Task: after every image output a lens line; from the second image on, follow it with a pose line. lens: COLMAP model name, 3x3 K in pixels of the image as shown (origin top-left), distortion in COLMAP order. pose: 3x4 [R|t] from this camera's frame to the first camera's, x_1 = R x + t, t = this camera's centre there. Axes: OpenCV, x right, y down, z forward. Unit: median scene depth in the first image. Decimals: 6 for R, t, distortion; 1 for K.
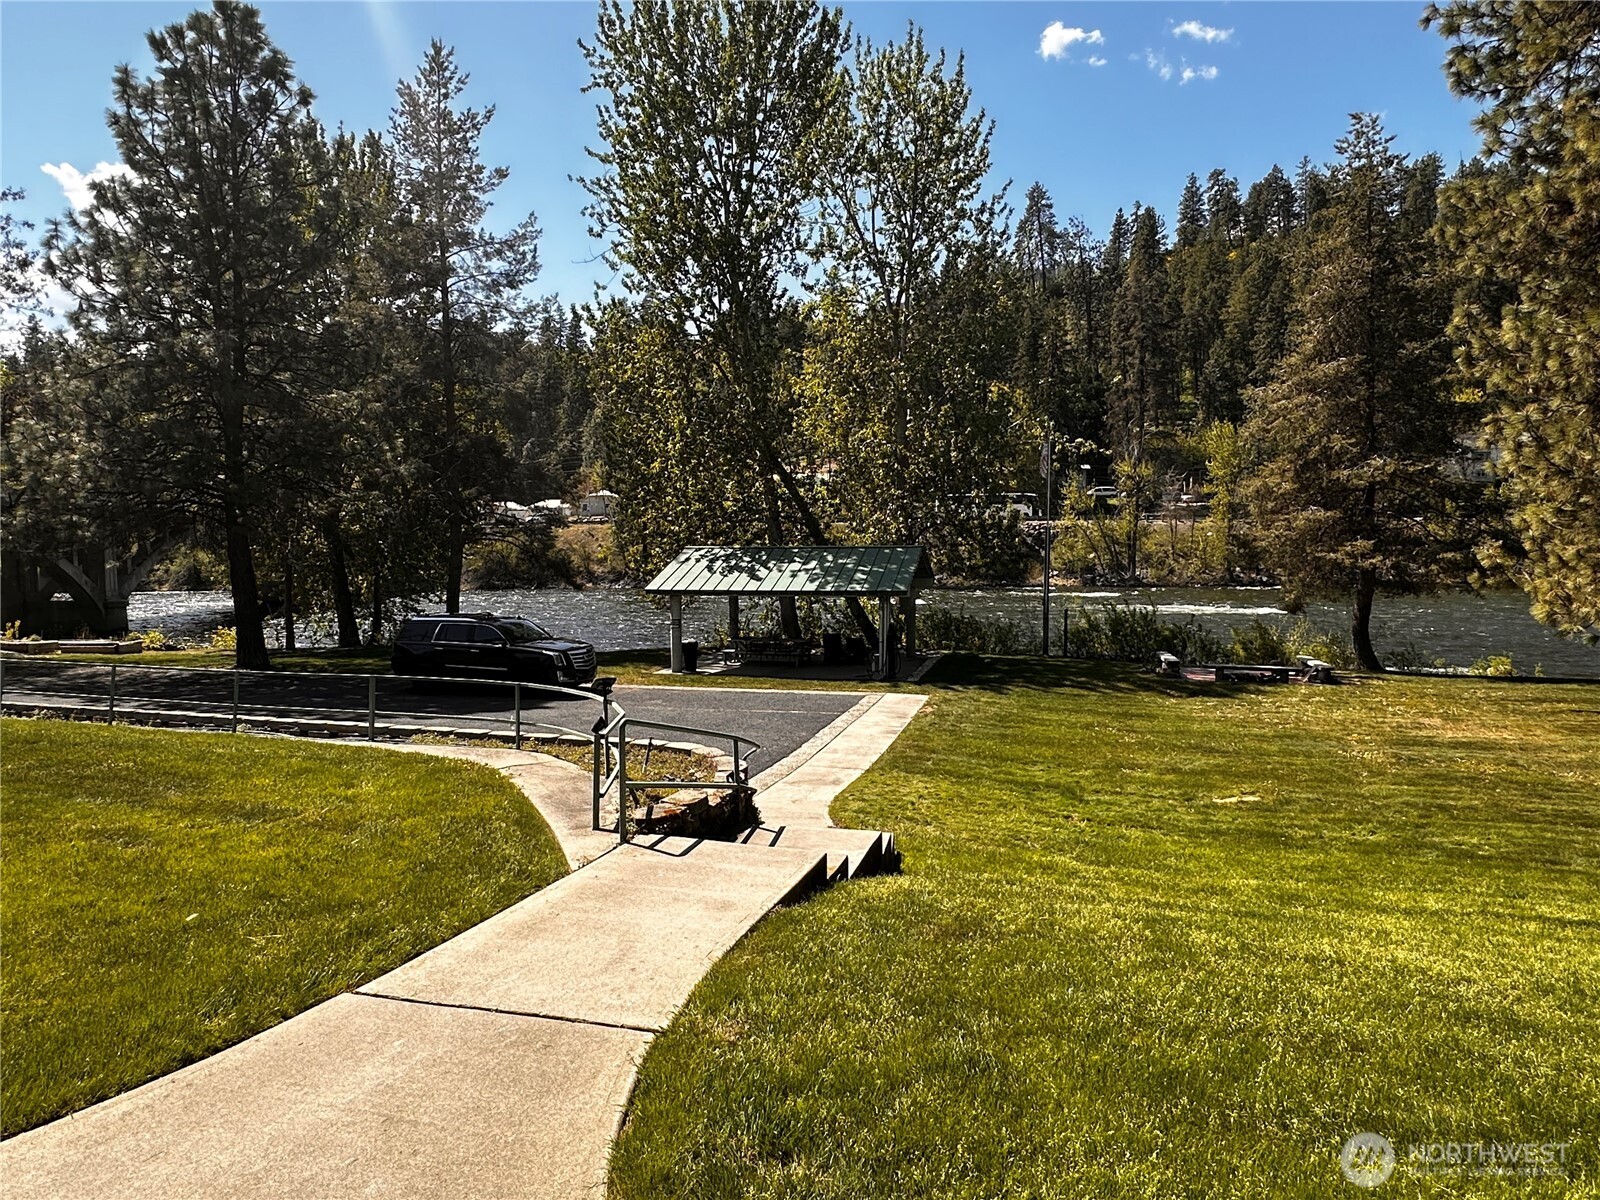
lens RADIAL K [[1017.2, 0, 802.9], [0, 1017.2, 601.0], [0, 0, 1]] dist [-0.002478, 0.000127]
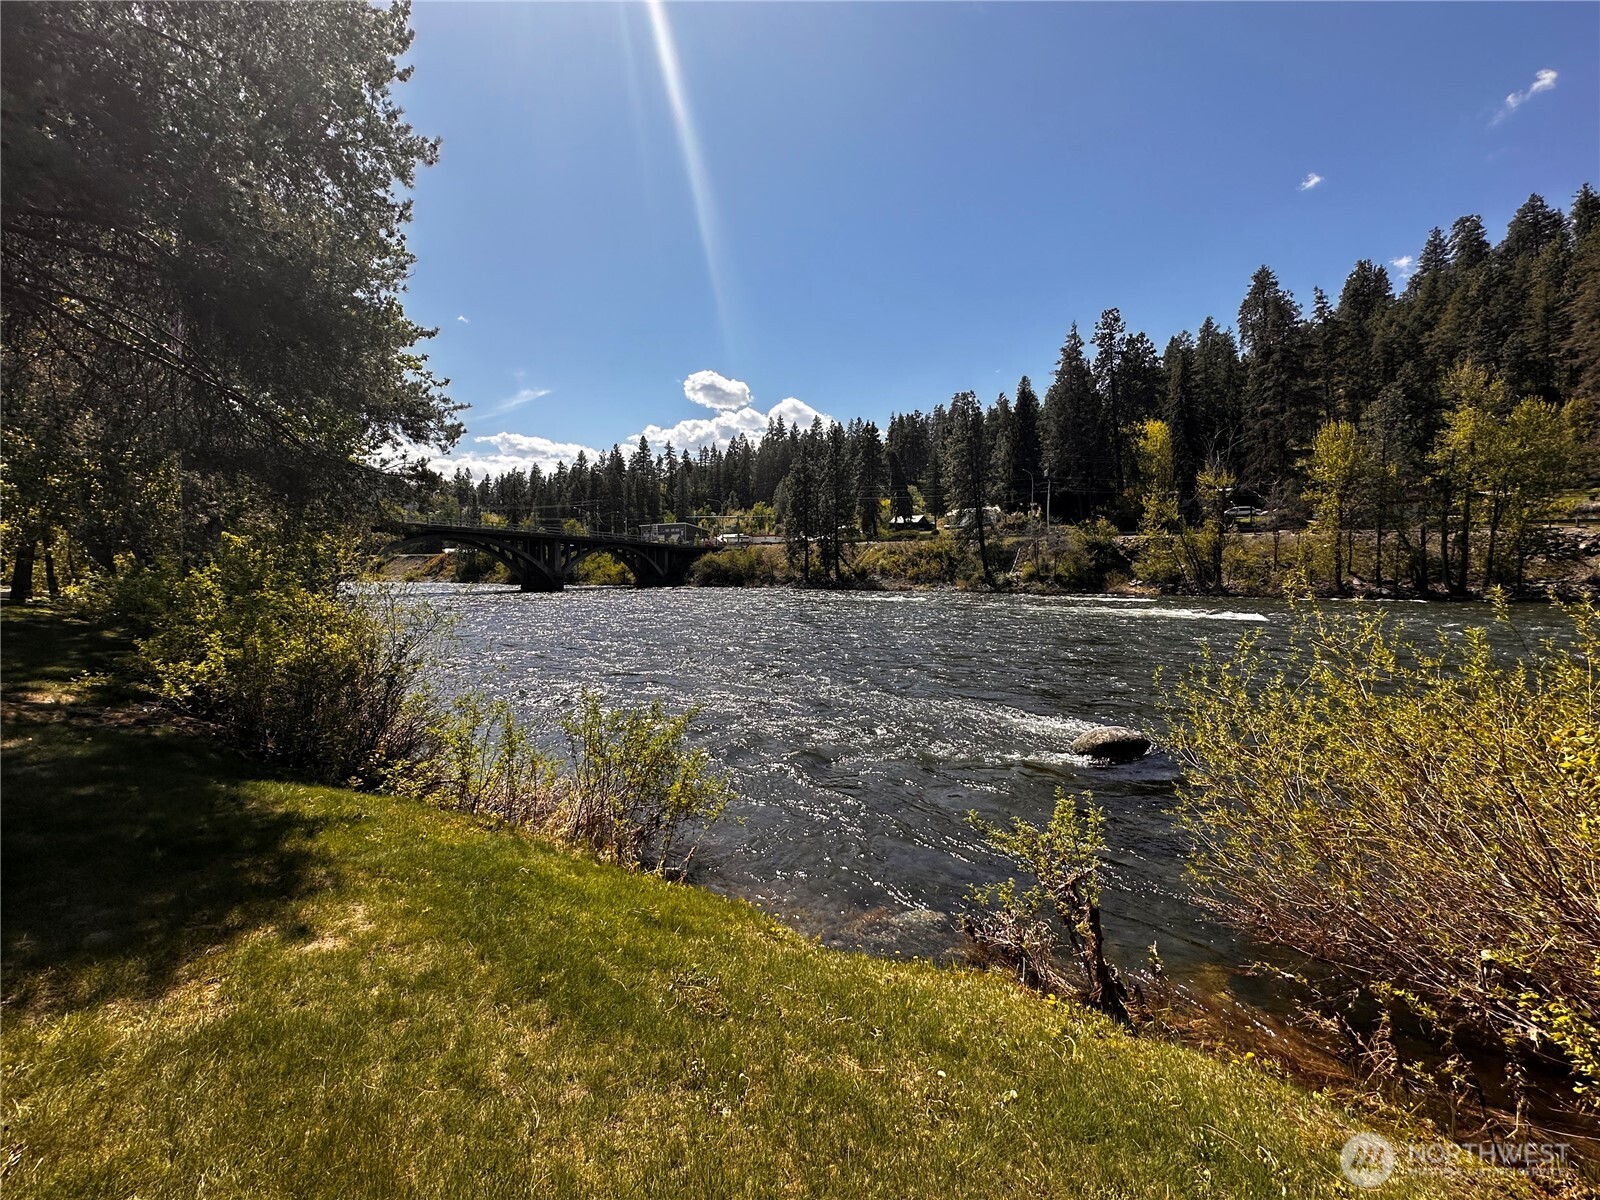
lens RADIAL K [[635.5, 0, 797.0], [0, 635.5, 604.4], [0, 0, 1]] dist [0.003192, 0.000387]
pose [[0.899339, 0.030678, -0.436175, 1.109615], [-0.030815, 0.999502, 0.006763, 0.011492], [0.436165, 0.007358, 0.899837, 1.225363]]
